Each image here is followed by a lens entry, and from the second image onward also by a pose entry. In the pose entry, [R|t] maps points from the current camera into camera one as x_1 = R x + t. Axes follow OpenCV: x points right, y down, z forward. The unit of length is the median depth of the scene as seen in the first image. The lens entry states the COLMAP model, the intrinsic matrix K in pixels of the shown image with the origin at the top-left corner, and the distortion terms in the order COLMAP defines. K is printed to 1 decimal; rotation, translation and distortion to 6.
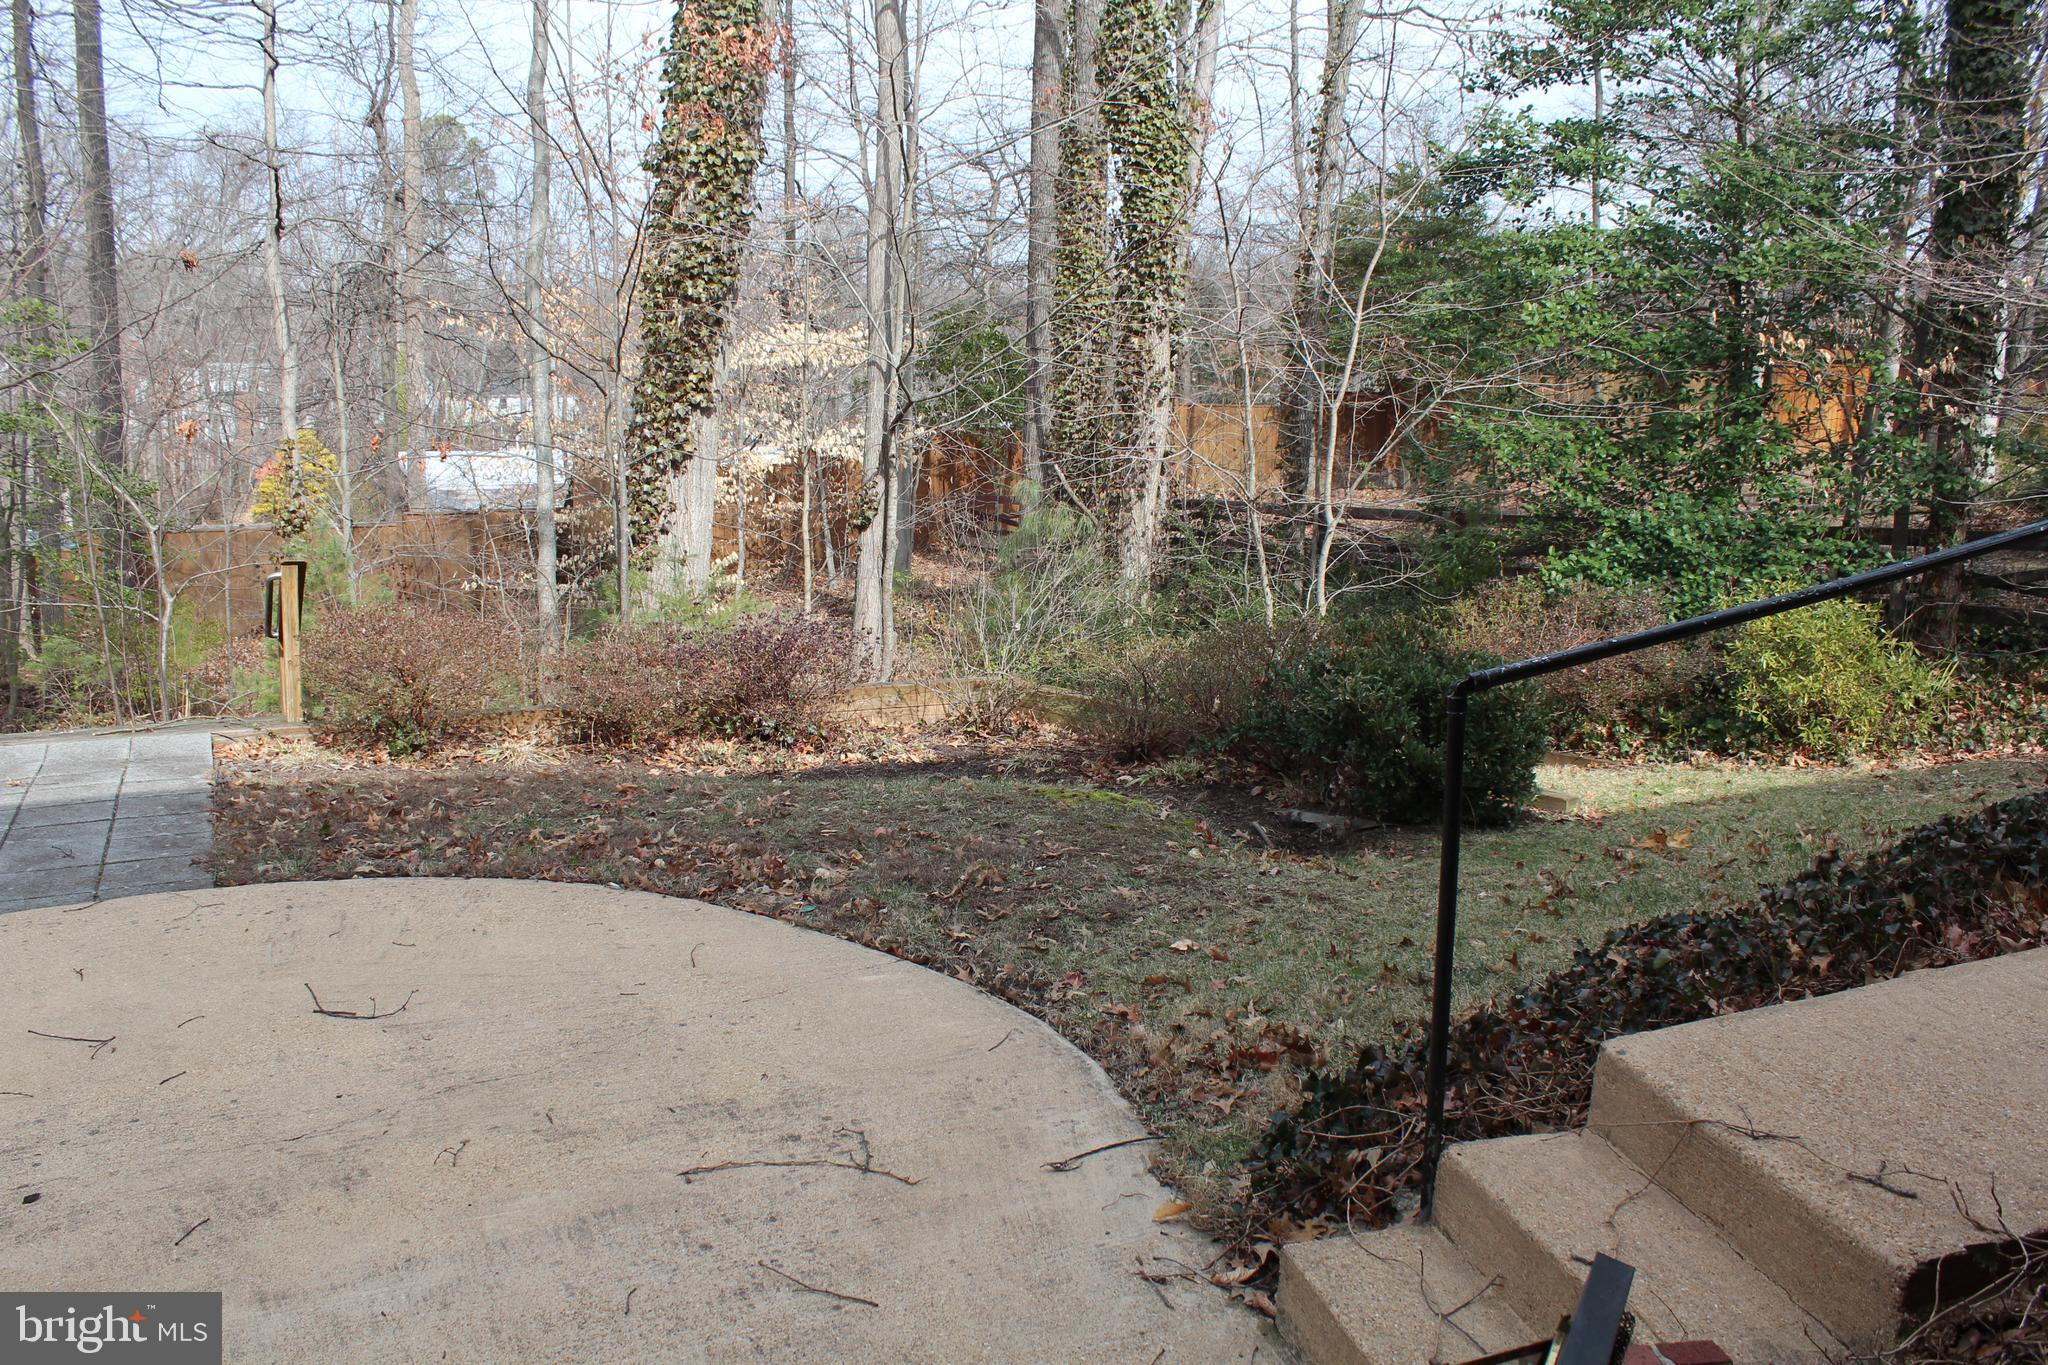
lens RADIAL K [[1717.4, 0, 1031.7], [0, 1717.4, 737.6], [0, 0, 1]] dist [-0.149583, 0.127088]
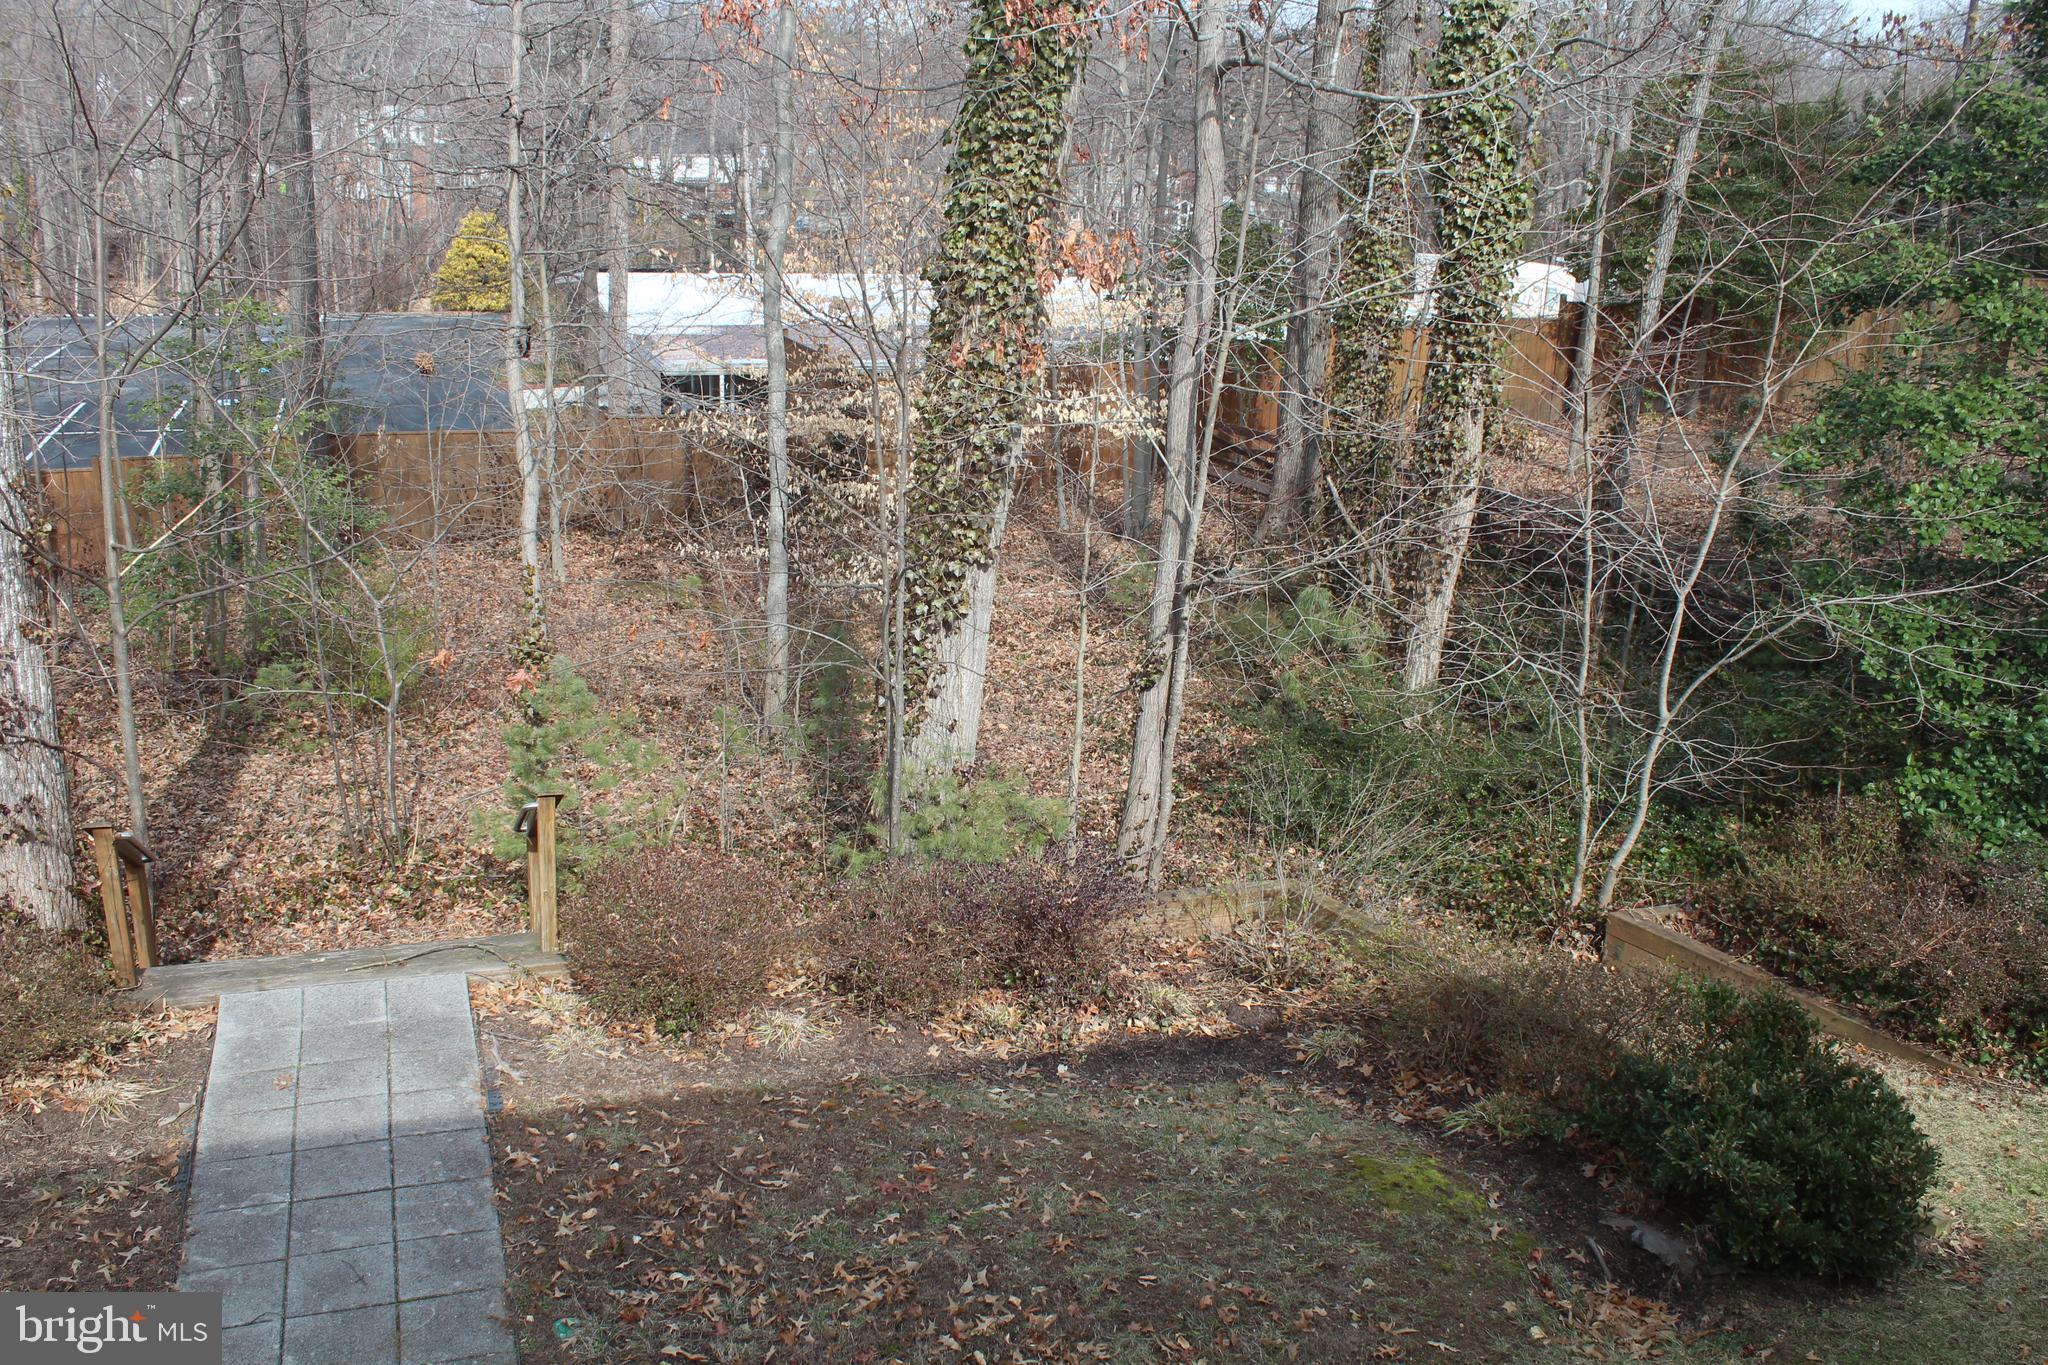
lens RADIAL K [[1821.3, 0, 1045.6], [0, 1821.3, 706.8], [0, 0, 1]] dist [-0.112551, 0.060361]
pose [[0.993807, 0.062835, -0.091649, -0.111137], [-0.052252, 0.992149, 0.113622, -0.394791], [0.098068, -0.108130, 0.989288, 0.055022]]
